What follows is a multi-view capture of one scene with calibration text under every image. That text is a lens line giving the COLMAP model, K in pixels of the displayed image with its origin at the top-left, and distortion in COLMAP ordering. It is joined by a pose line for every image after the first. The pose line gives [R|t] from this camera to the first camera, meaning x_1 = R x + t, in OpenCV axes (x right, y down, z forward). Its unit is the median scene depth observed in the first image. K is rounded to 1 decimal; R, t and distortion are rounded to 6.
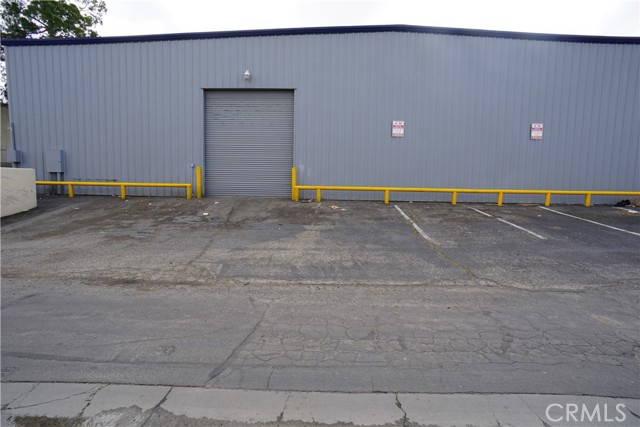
lens RADIAL K [[337.1, 0, 316.9], [0, 337.1, 206.7], [0, 0, 1]] dist [-0.085512, 0.055117]
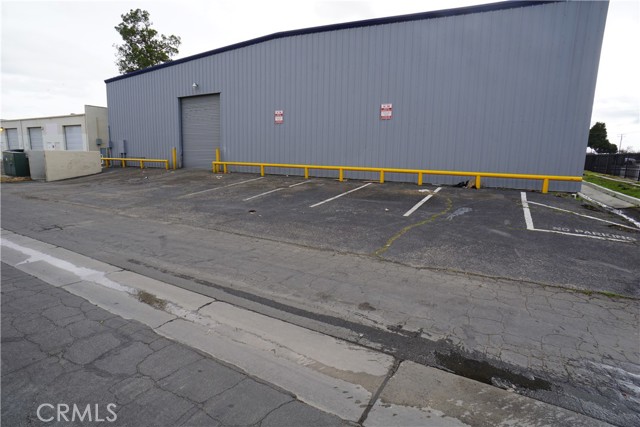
lens RADIAL K [[337.1, 0, 316.9], [0, 337.1, 206.7], [0, 0, 1]] dist [-0.085512, 0.055117]
pose [[0.873329, 0.076021, -0.481162, 0.953378], [-0.053867, 0.996761, 0.059713, 0.019063], [0.484143, -0.026231, 0.874596, -0.035327]]
